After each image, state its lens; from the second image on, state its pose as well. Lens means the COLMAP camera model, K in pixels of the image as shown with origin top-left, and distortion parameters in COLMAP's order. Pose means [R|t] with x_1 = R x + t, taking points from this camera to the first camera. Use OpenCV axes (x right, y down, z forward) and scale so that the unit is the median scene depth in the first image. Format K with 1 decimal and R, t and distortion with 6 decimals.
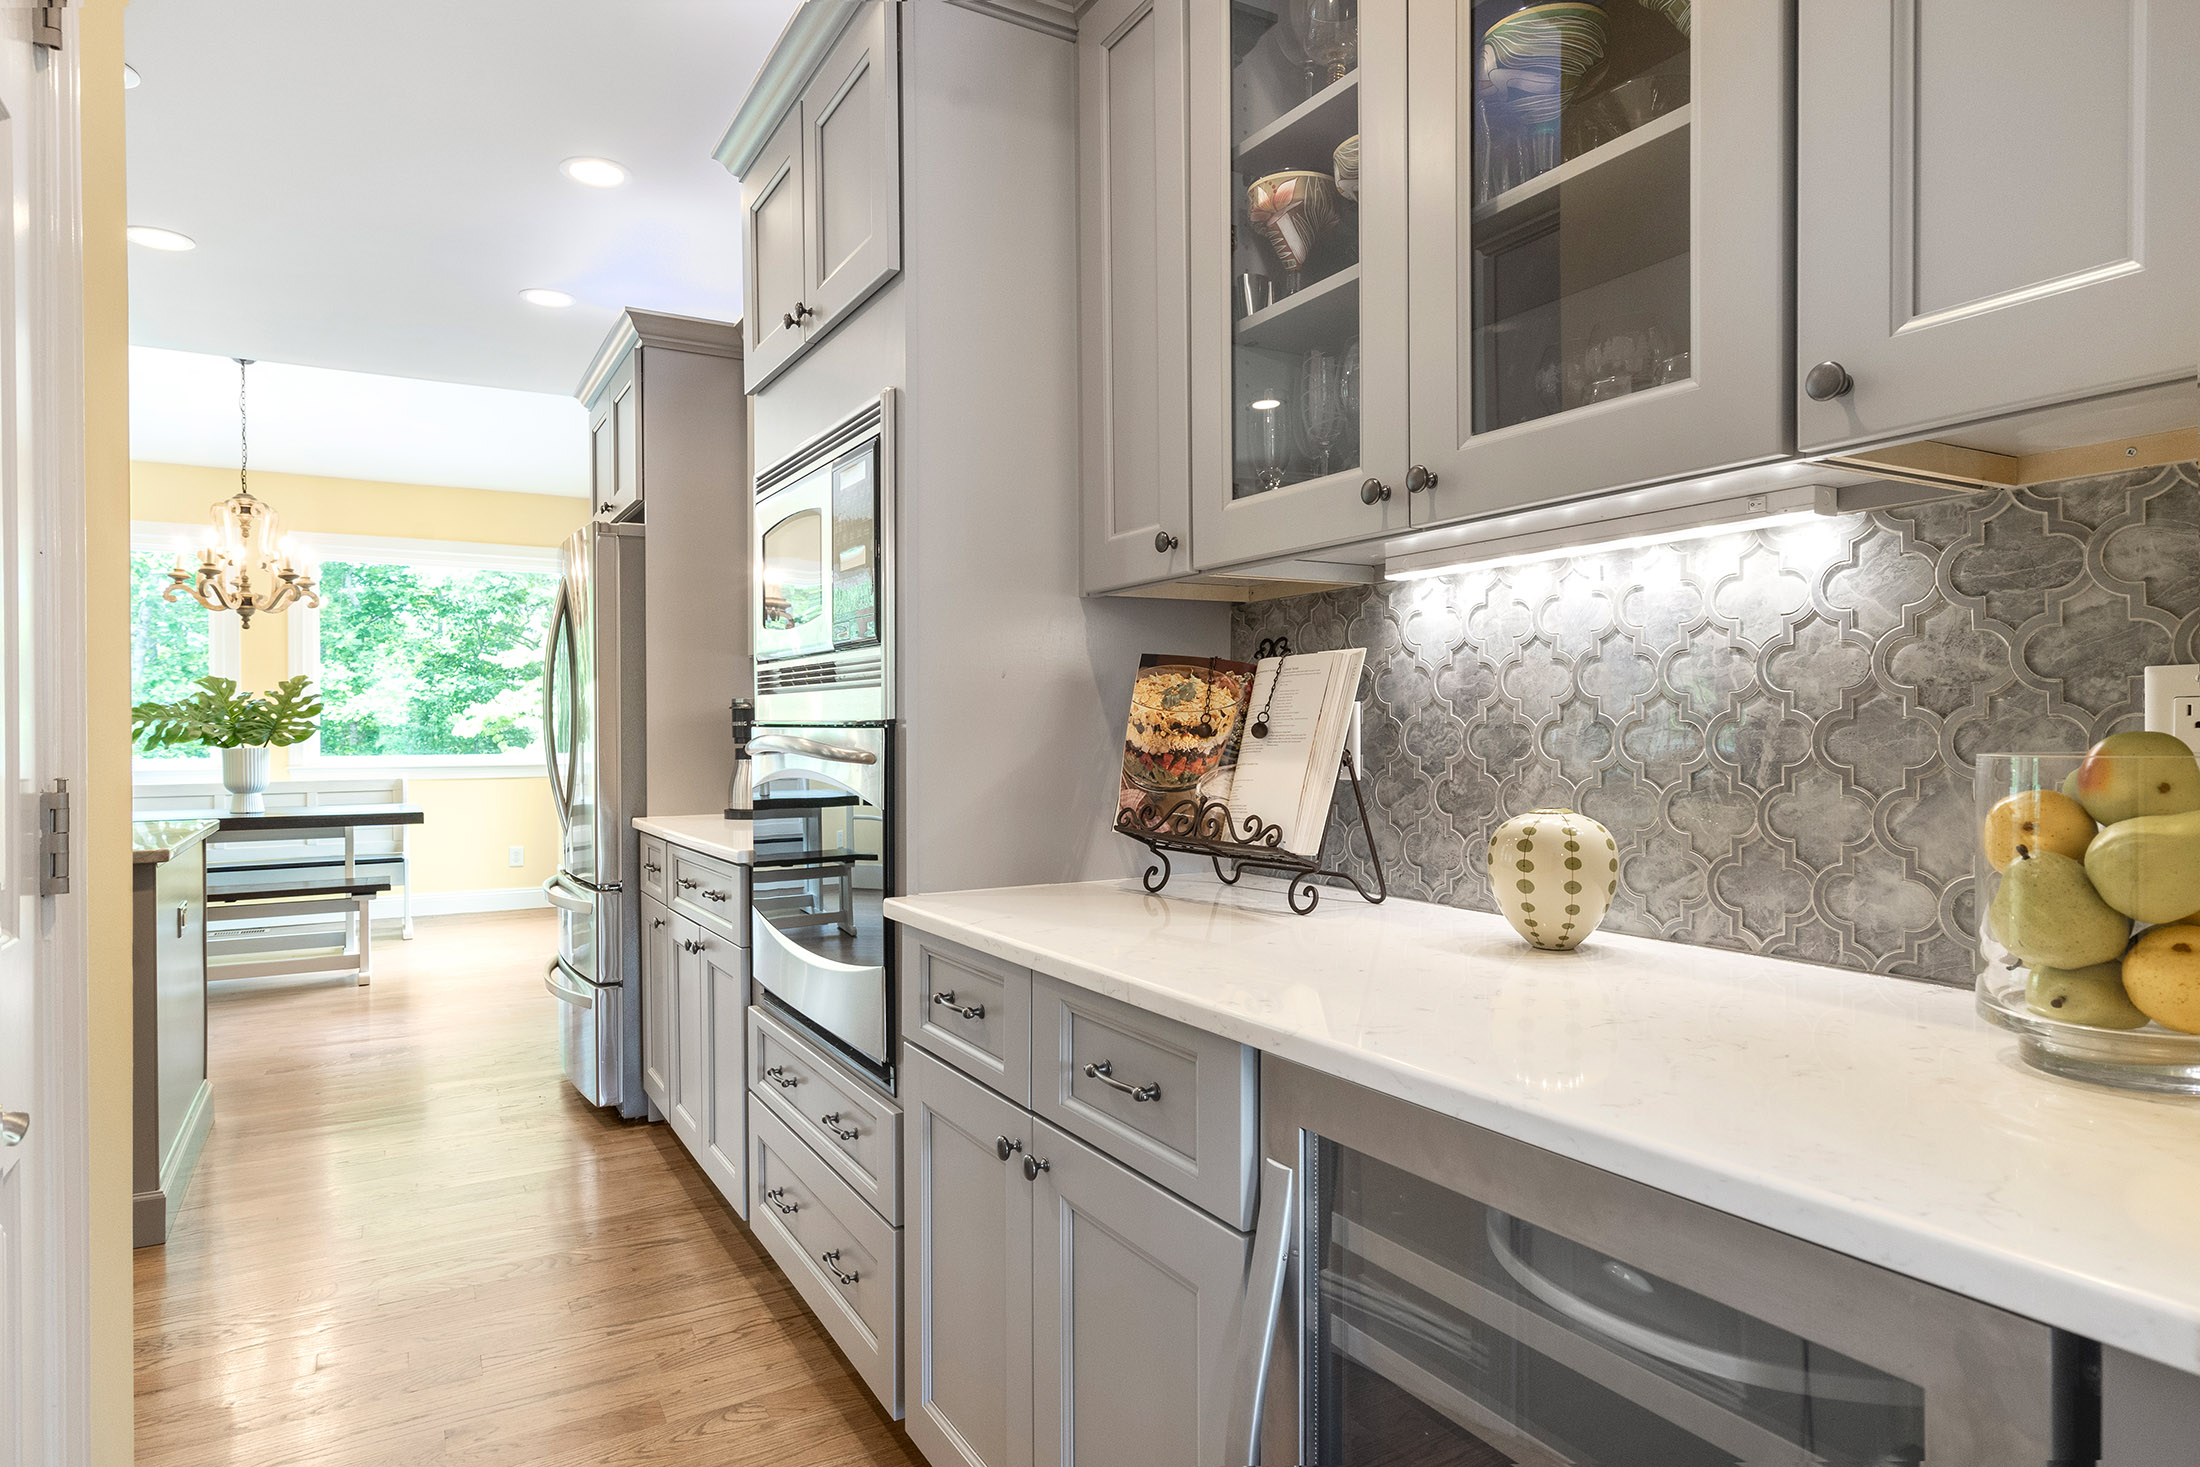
lens RADIAL K [[1263.0, 0, 1097.7], [0, 1263.0, 736.1], [0, 0, 1]] dist [0.009229, 0.000748]
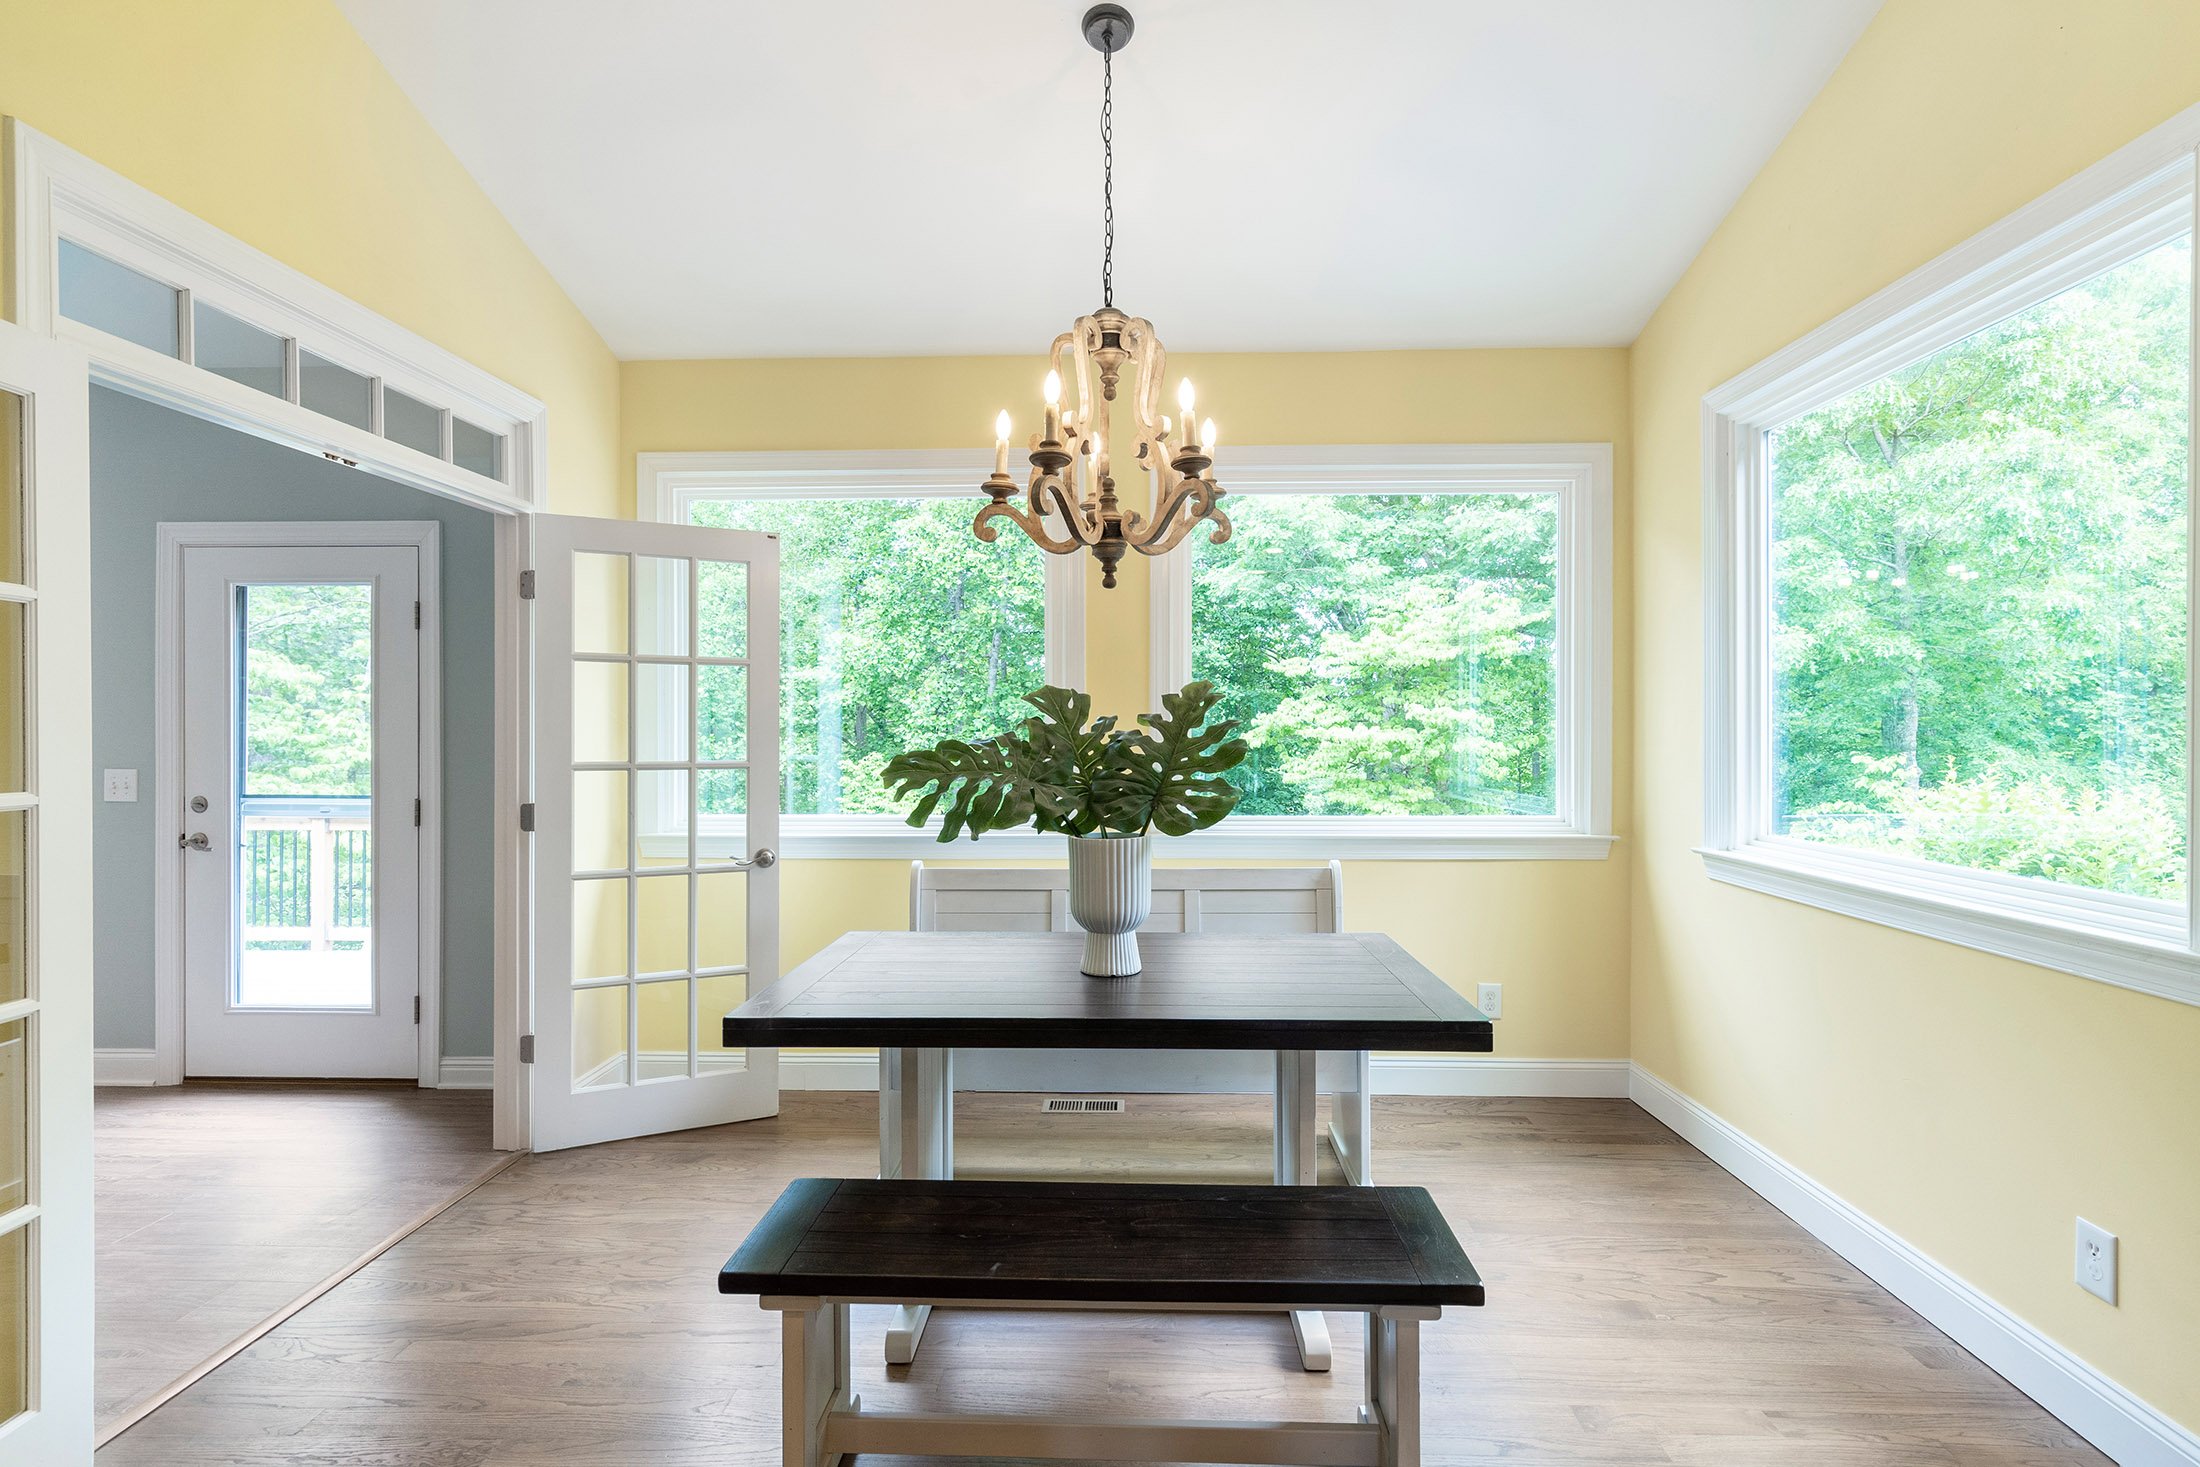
lens RADIAL K [[1086.6, 0, 1099.0], [0, 1086.6, 724.5], [0, 0, 1]] dist [0.003221, 0.000234]
pose [[0.849526, -0.000732, -0.527546, -0.456669], [-0.003975, 0.999962, -0.007789, -0.028836], [0.527531, 0.008714, 0.849491, 0.646756]]
